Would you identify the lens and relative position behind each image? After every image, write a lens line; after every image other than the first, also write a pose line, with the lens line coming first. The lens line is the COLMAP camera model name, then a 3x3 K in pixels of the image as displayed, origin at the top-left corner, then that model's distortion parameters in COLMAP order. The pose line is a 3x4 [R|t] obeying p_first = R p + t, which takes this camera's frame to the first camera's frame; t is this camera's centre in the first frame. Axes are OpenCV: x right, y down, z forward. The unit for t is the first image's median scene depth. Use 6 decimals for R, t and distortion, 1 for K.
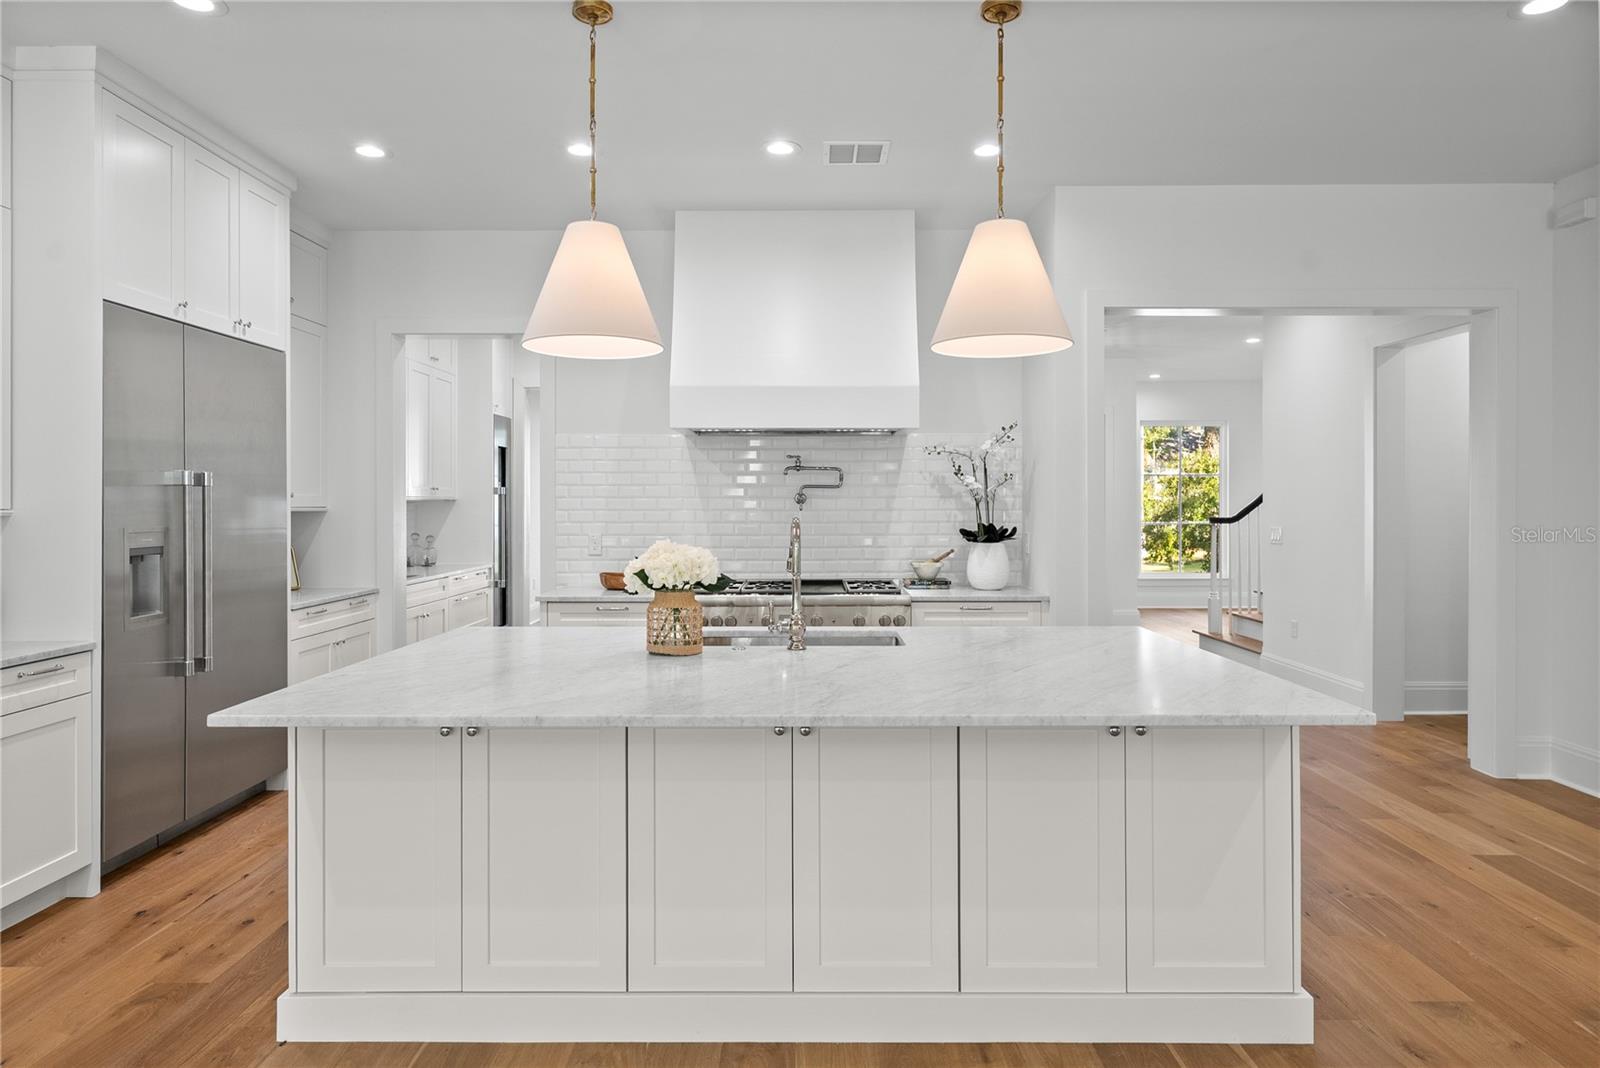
lens RADIAL K [[951.5, 0, 800.8], [0, 951.5, 505.8], [0, 0, 1]] dist [0.009487, -0.004701]
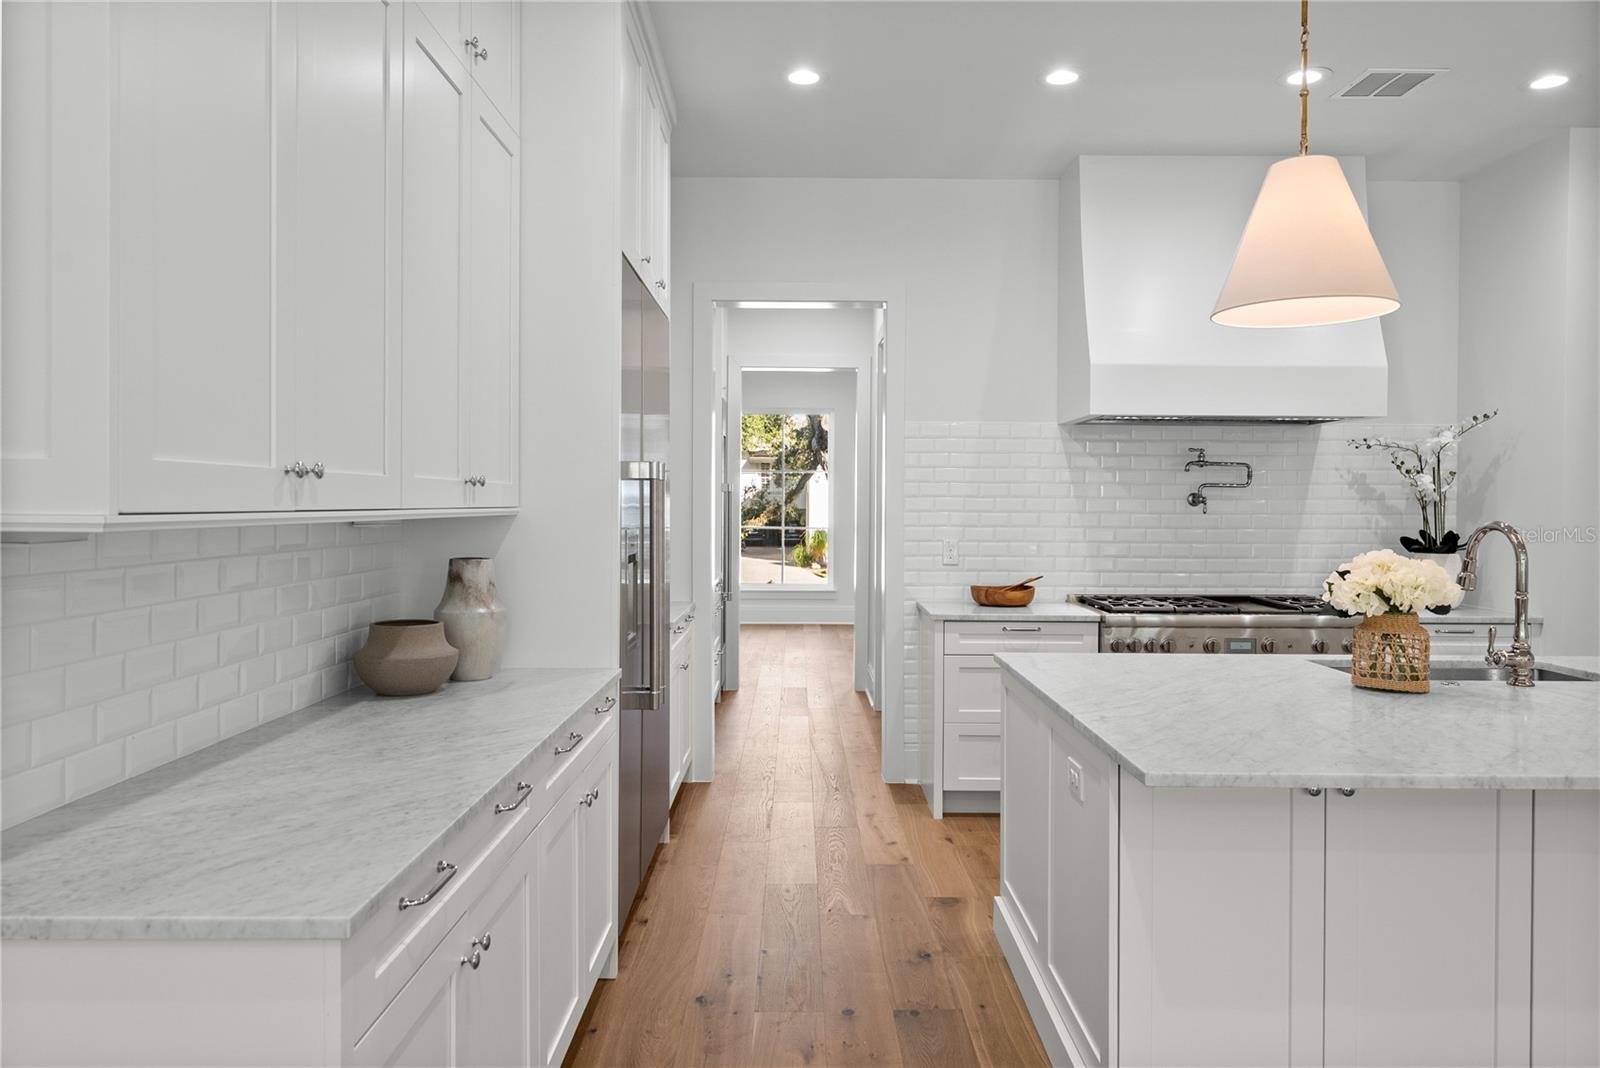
lens RADIAL K [[1079.4, 0, 804.4], [0, 1079.4, 525.6], [0, 0, 1]] dist [0.002077, 0.008052]
pose [[0.999920, 0.006577, 0.010796, -0.374159], [-0.006773, 0.999810, 0.018290, 0.000377], [-0.010674, -0.018362, 0.999774, 0.046588]]
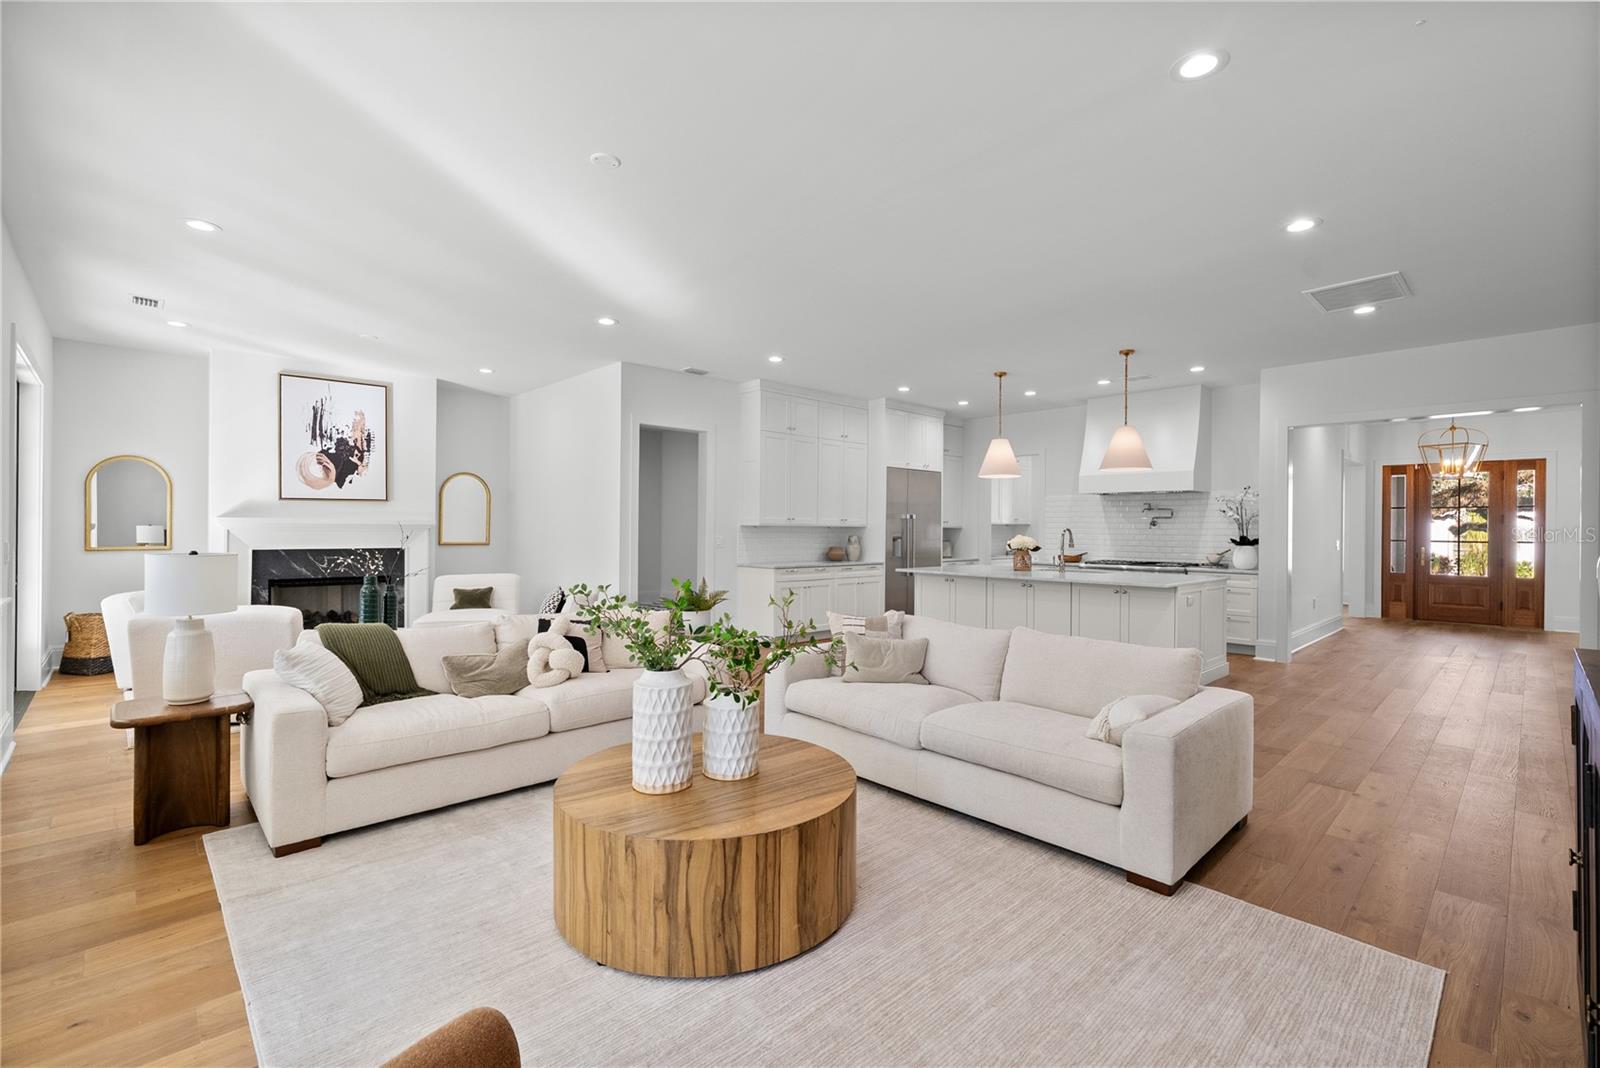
lens RADIAL K [[703.9, 0, 796.3], [0, 703.9, 529.9], [0, 0, 1]] dist [0.002402, 0.000299]
pose [[0.688645, 0.007967, -0.725055, 0.617629], [-0.010460, 0.999945, 0.001052, 0.013892], [0.725023, 0.006860, 0.688690, -0.690509]]
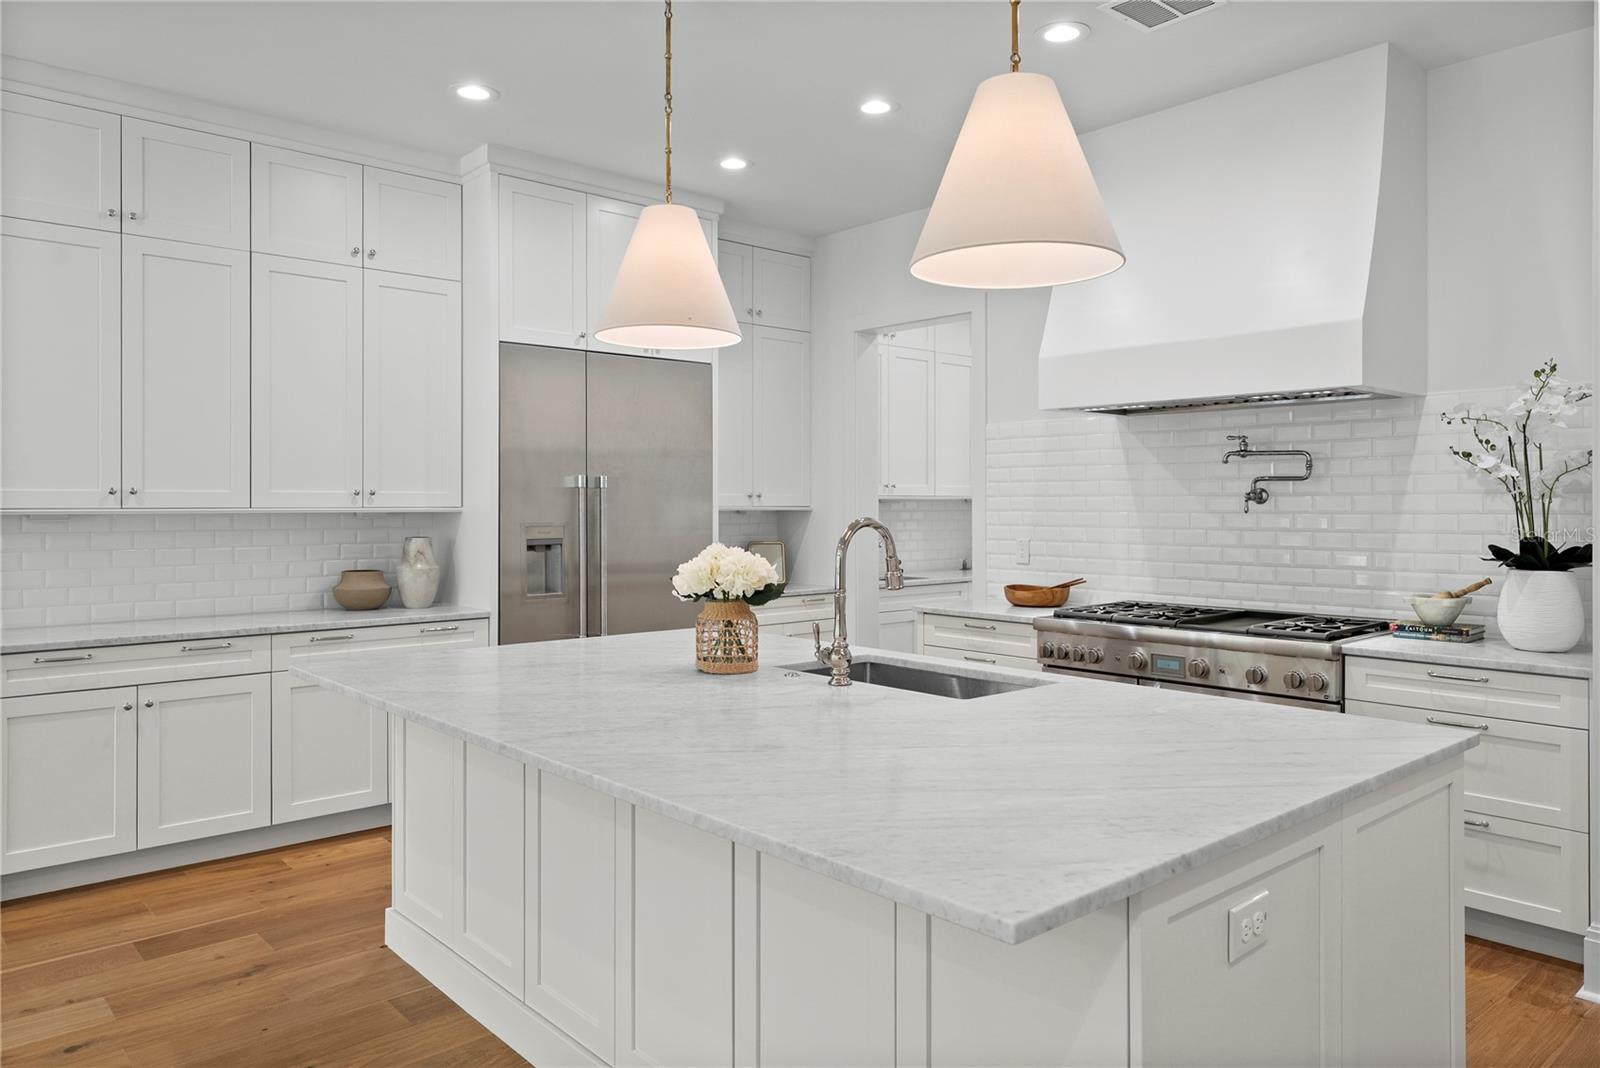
lens RADIAL K [[1079.4, 0, 804.0], [0, 1079.4, 510.7], [0, 0, 1]] dist [0.002077, 0.008052]
pose [[0.669696, 0.005275, -0.742616, 0.387642], [-0.001595, 0.999983, 0.005665, -0.000742], [0.742633, -0.002609, 0.669693, 0.219786]]
